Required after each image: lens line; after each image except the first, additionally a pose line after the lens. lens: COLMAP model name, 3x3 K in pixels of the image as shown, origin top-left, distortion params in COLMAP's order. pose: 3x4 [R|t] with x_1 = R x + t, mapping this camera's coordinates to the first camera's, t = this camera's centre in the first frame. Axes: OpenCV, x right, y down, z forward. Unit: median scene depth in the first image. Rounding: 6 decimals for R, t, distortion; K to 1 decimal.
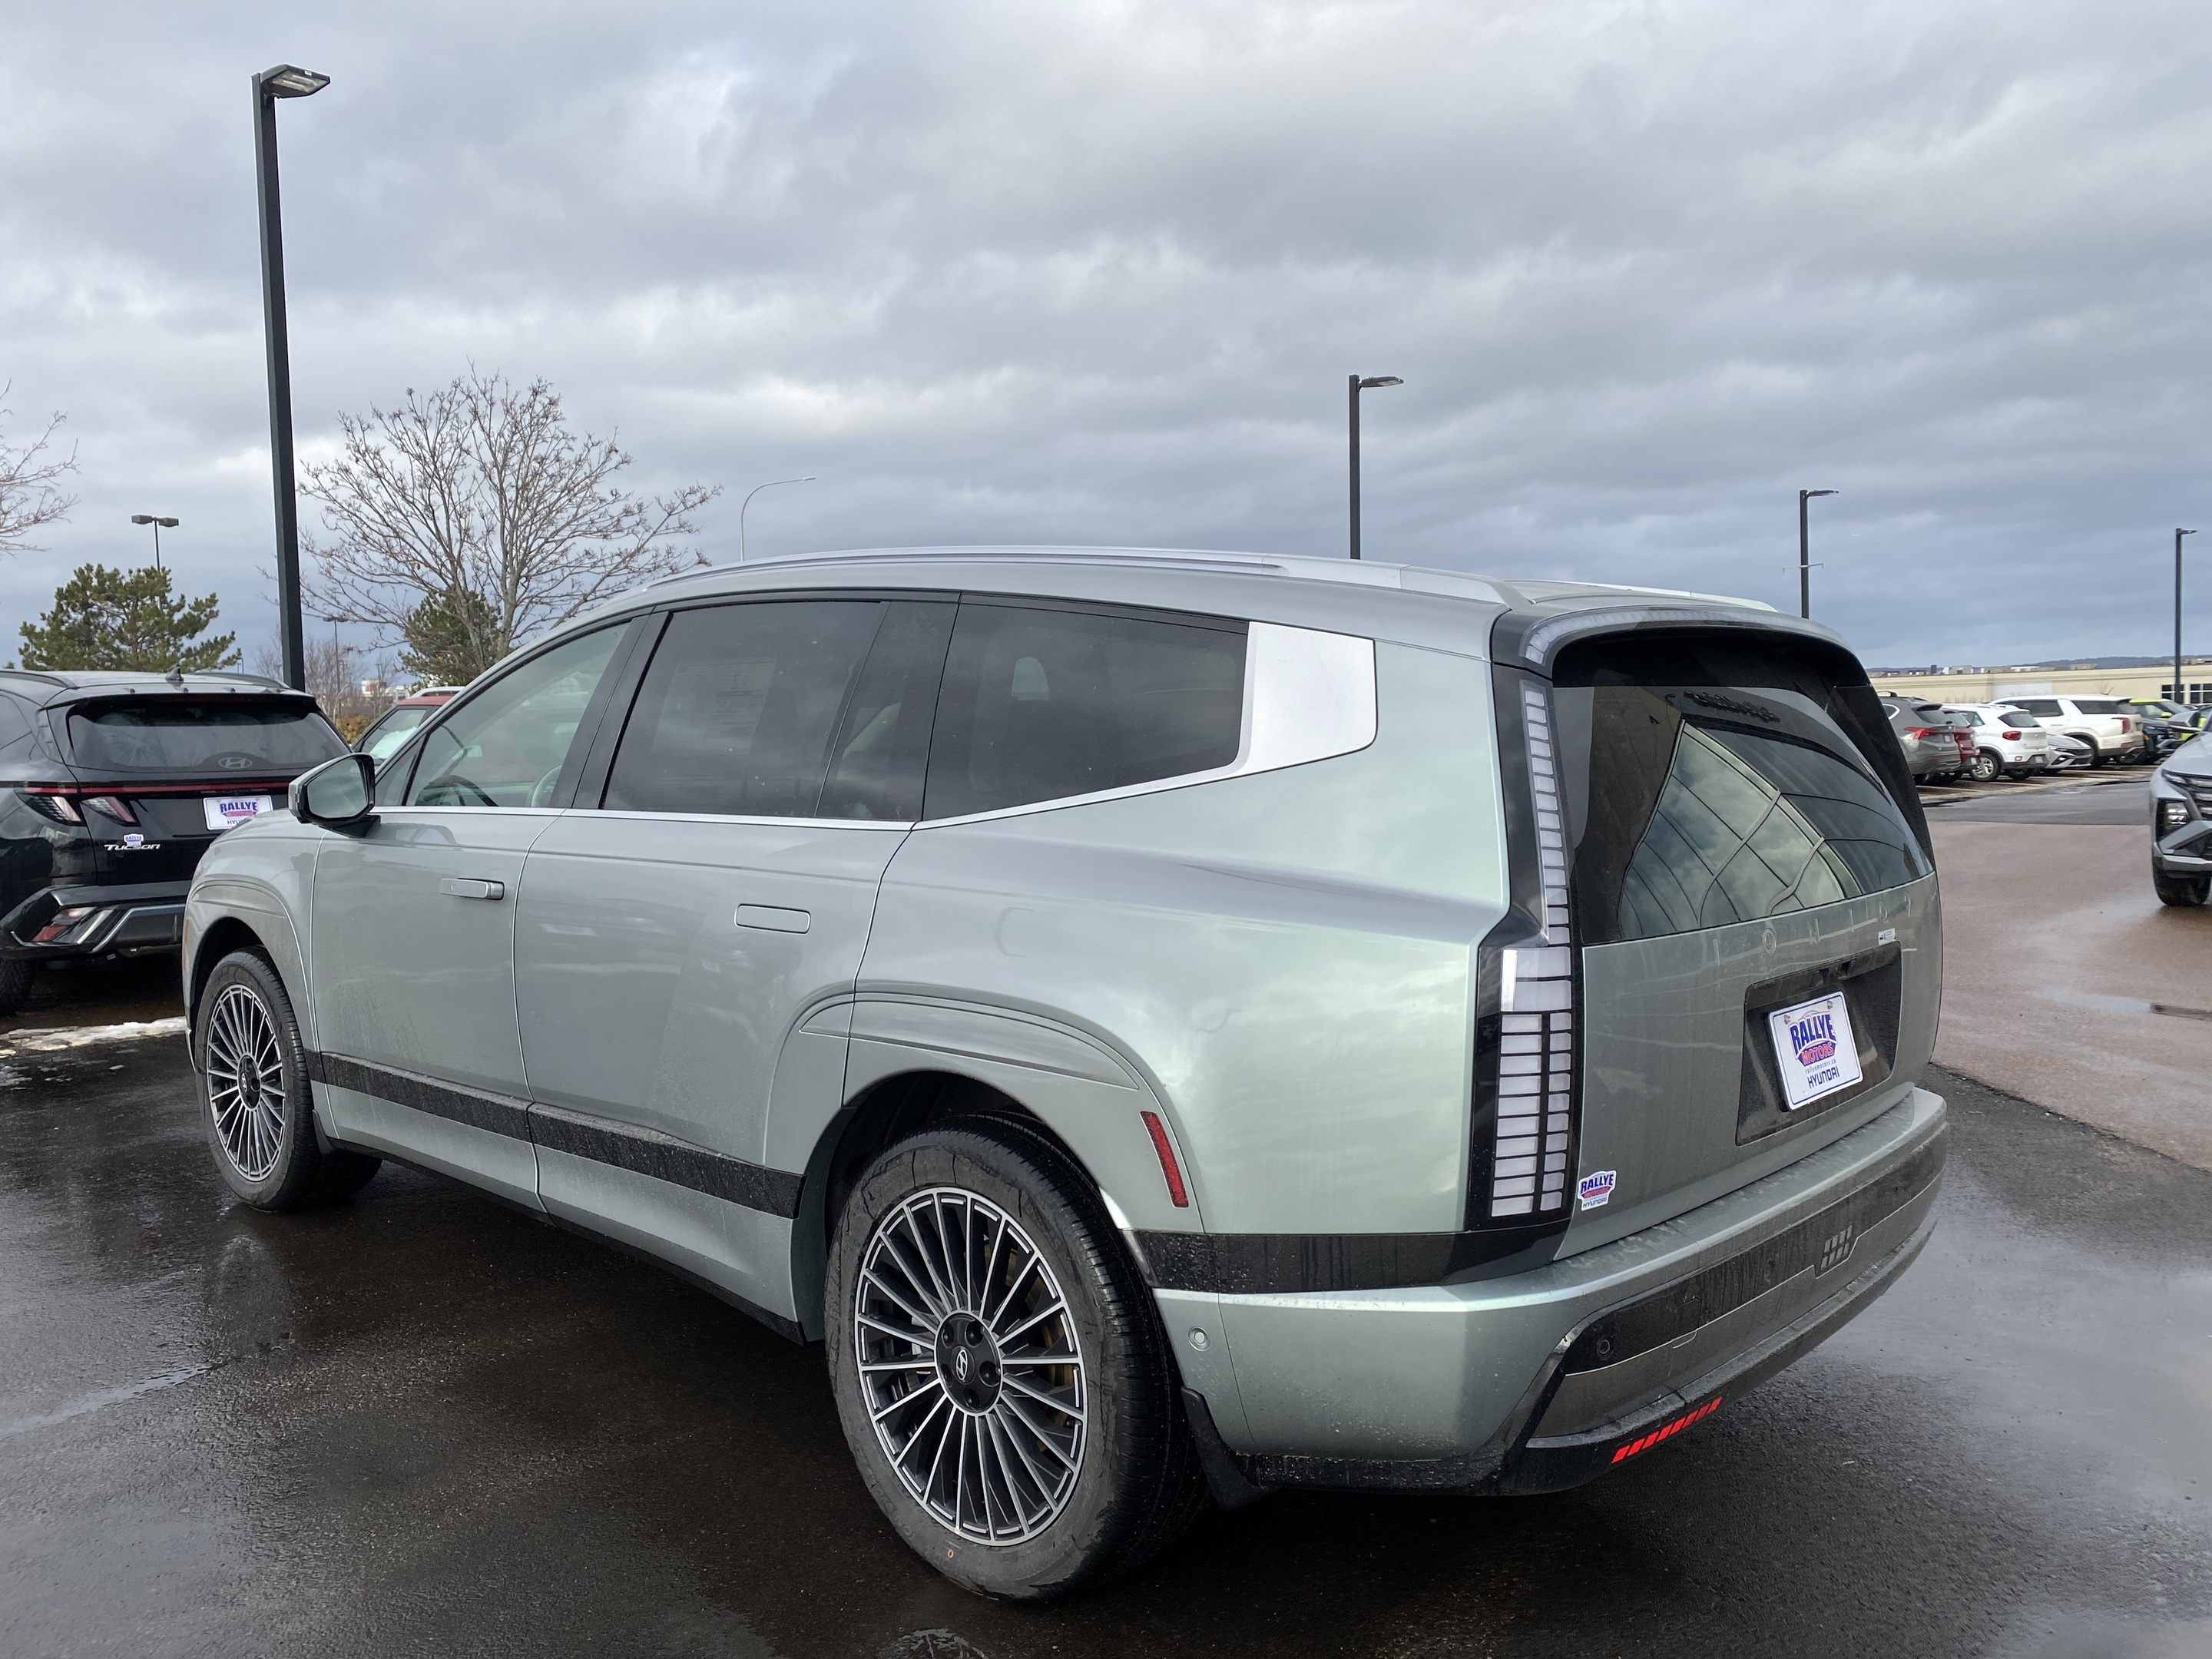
lens RADIAL K [[1678.5, 0, 1102.5], [0, 1678.5, 842.3], [0, 0, 1]] dist [0.045414, -0.051449]
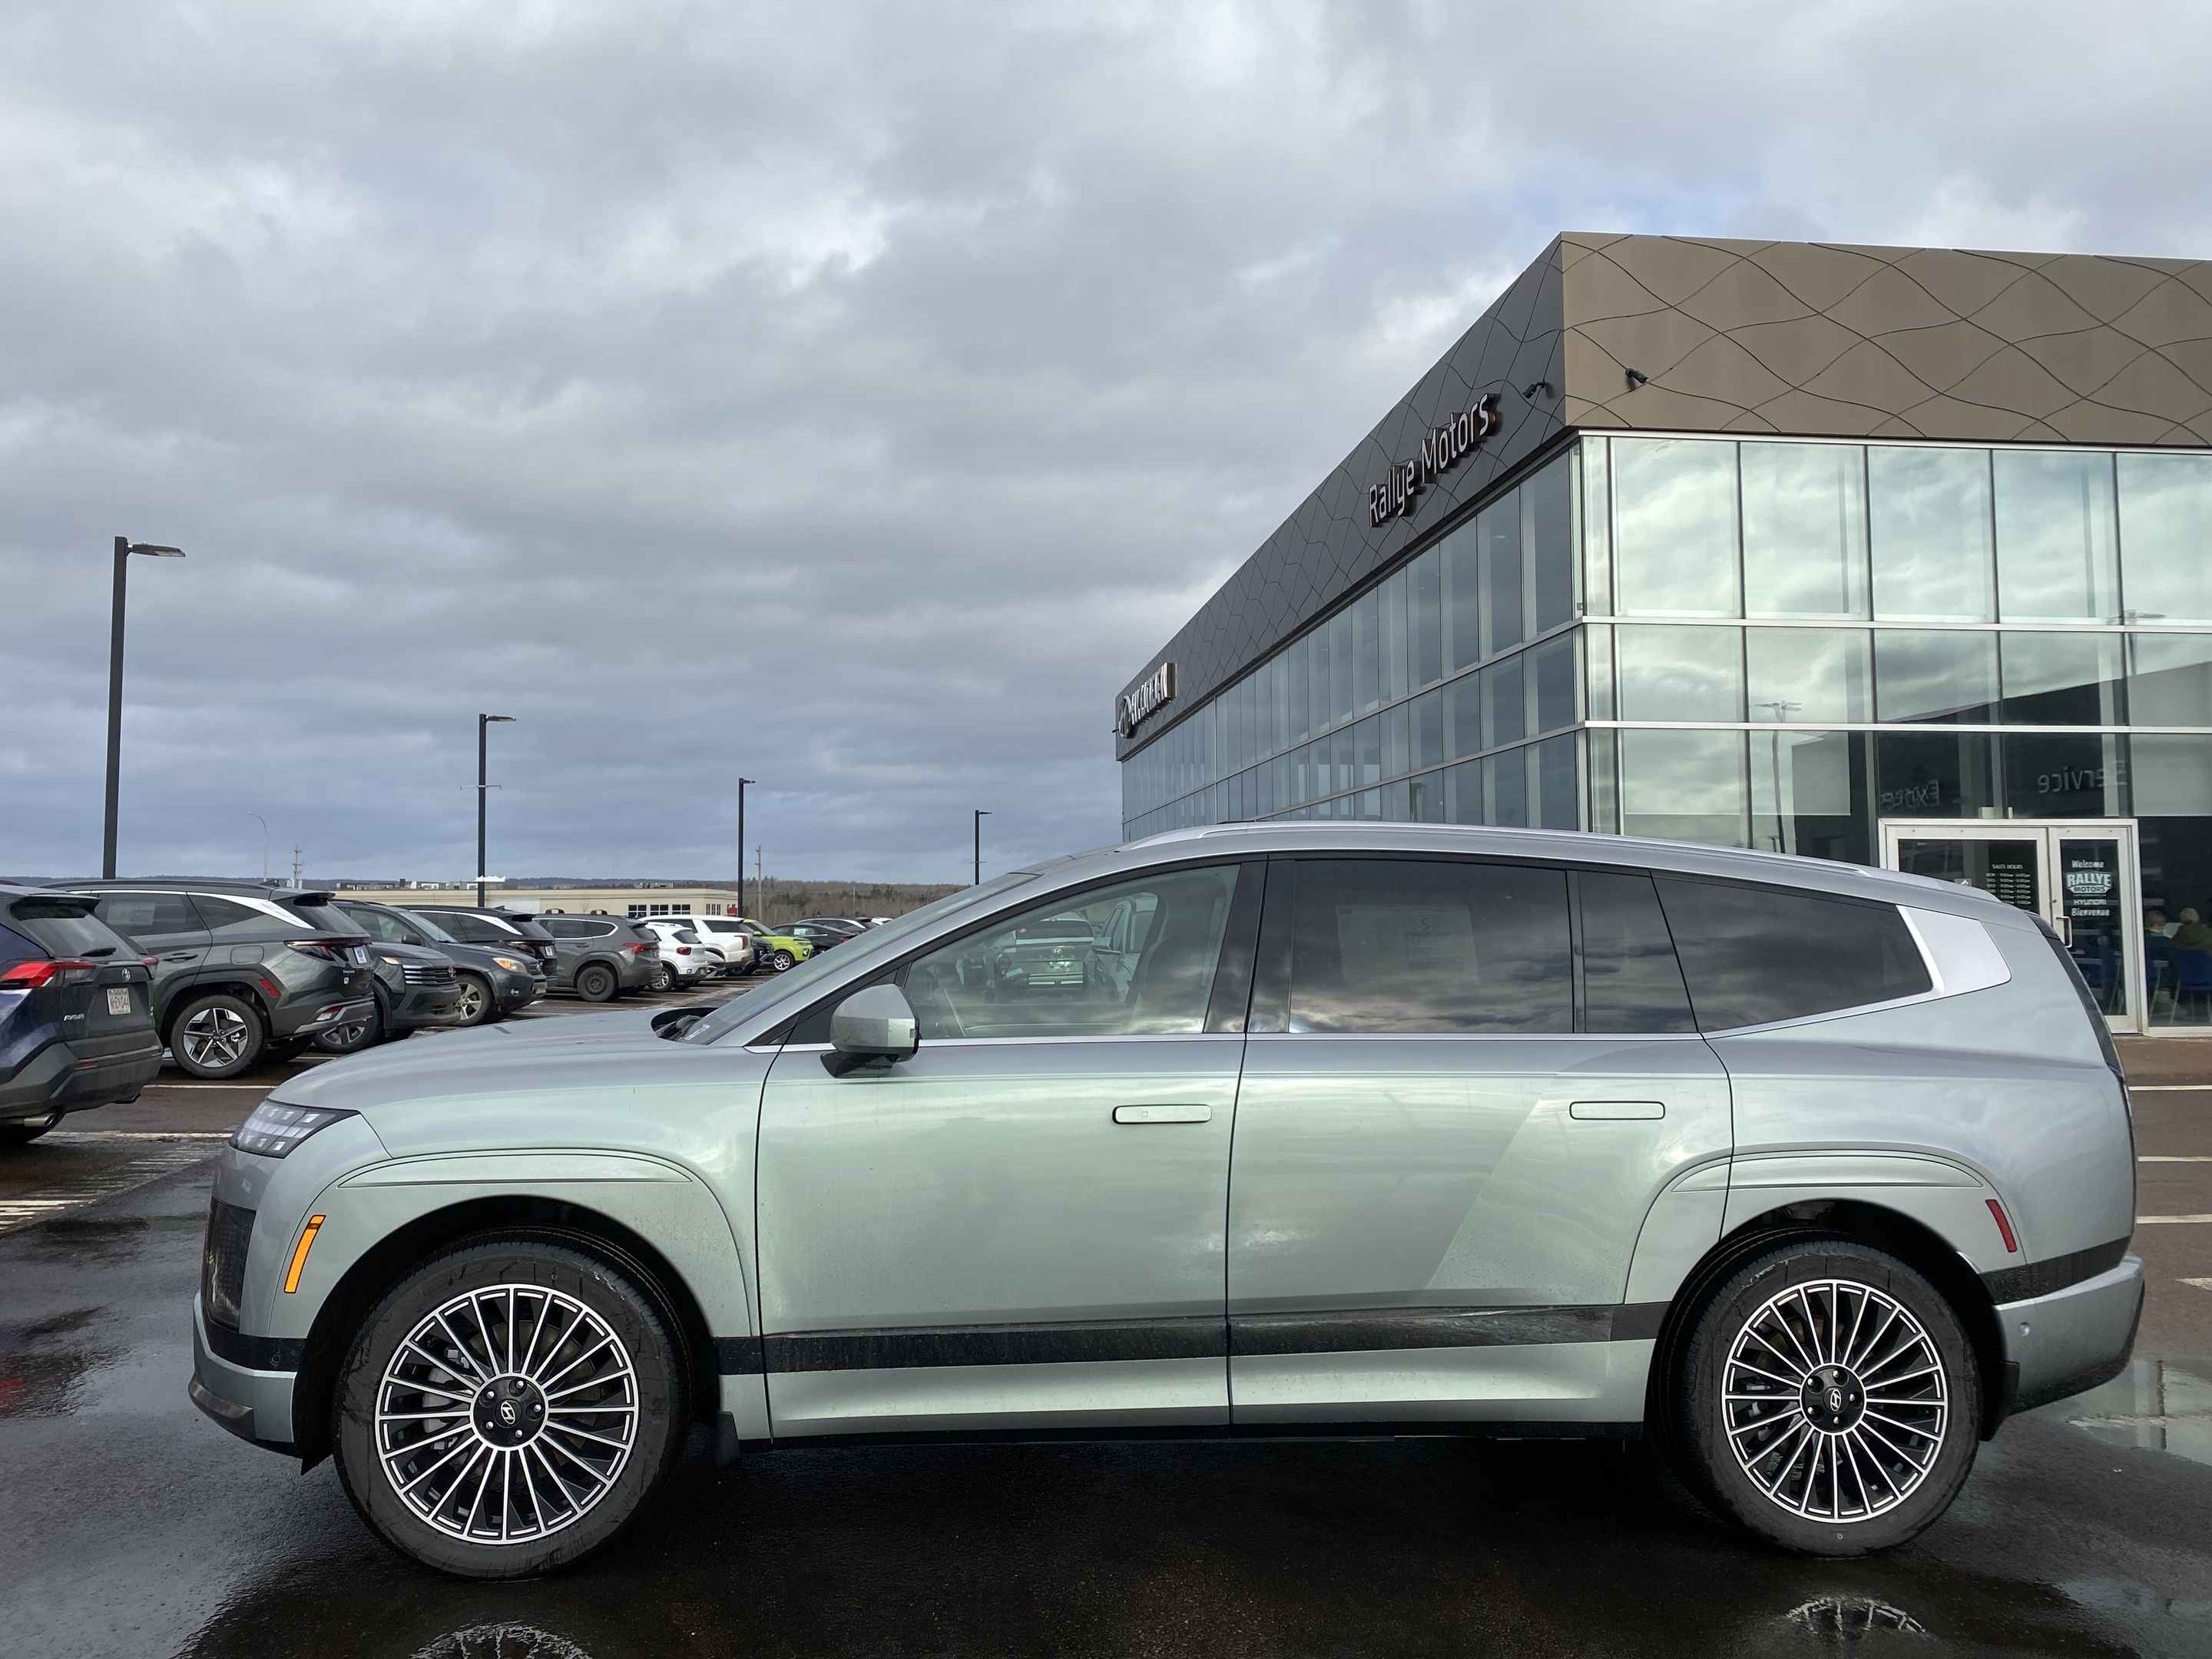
lens RADIAL K [[1678.5, 0, 1115.1], [0, 1678.5, 813.0], [0, 0, 1]] dist [0.045414, -0.051449]
pose [[0.655929, 0.068246, 0.751731, -0.211414], [0.038447, 0.991591, -0.123570, -0.005644], [-0.753843, 0.109955, 0.647789, 0.057751]]
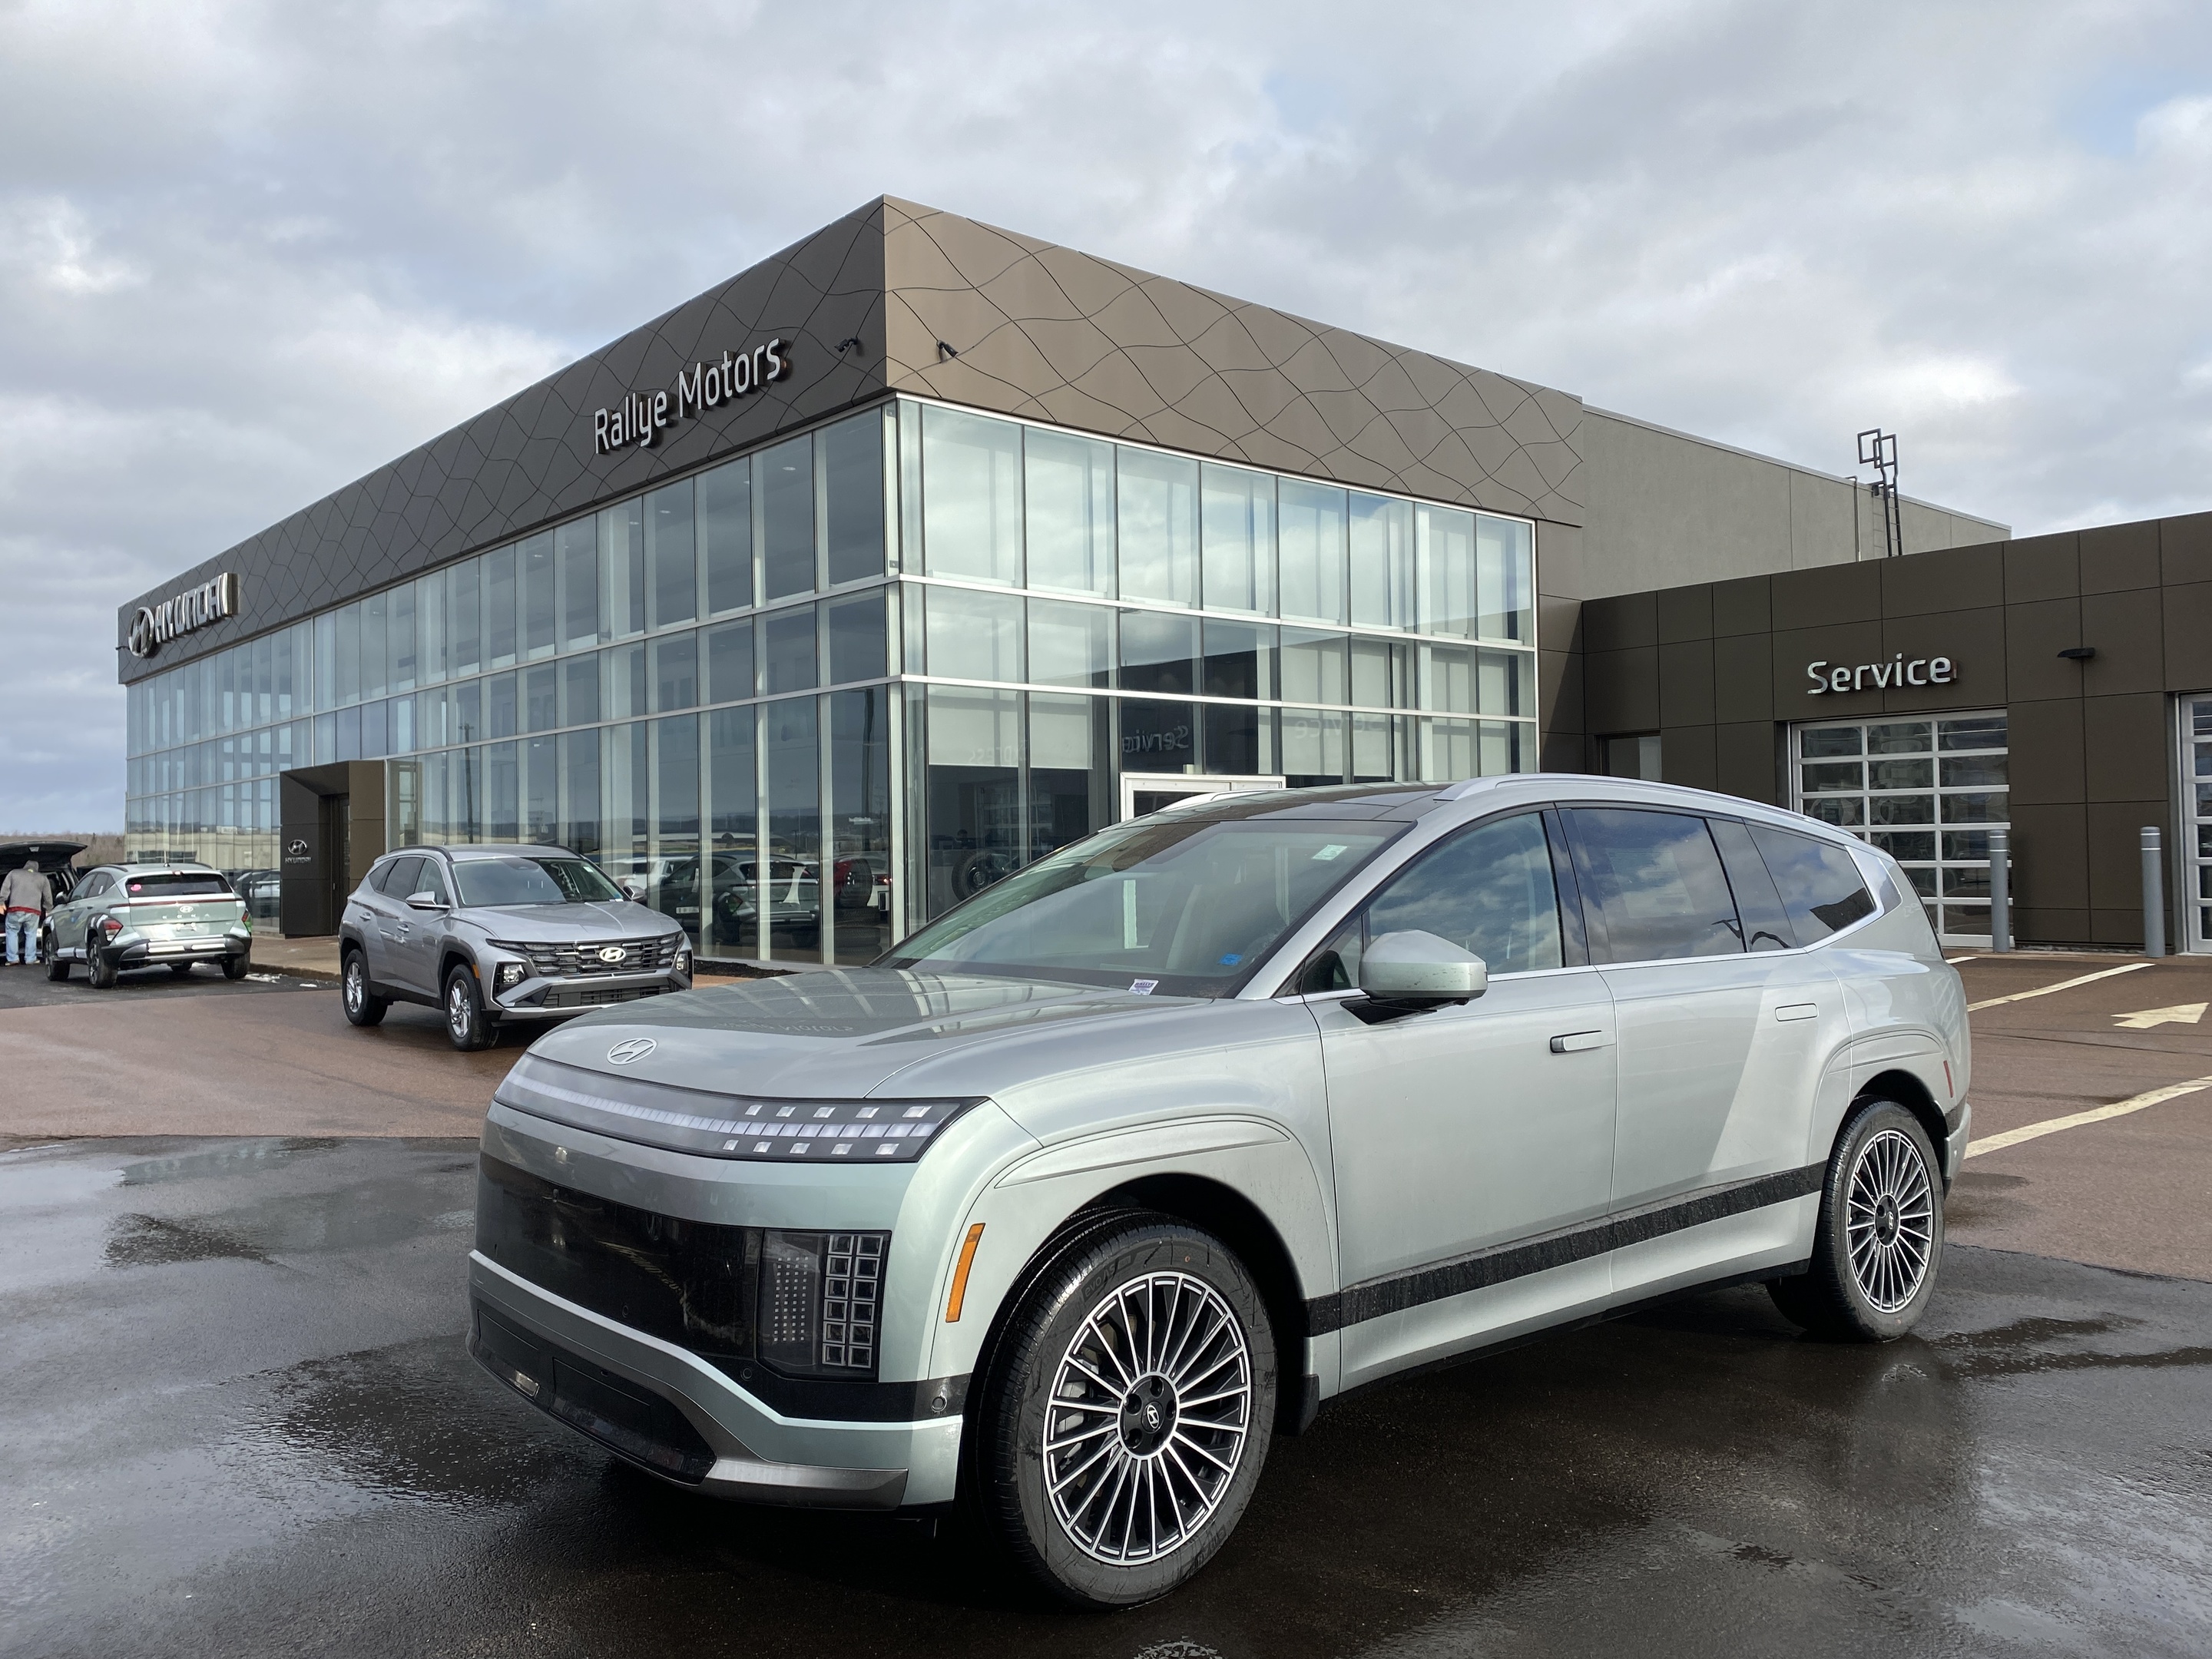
lens RADIAL K [[1678.5, 0, 1093.3], [0, 1678.5, 823.4], [0, 0, 1]] dist [0.045414, -0.051449]
pose [[0.123672, 0.040485, 0.991497, -0.277520], [0.077027, 0.995761, -0.050267, -0.015940], [-0.989329, 0.082588, 0.120029, 0.212112]]
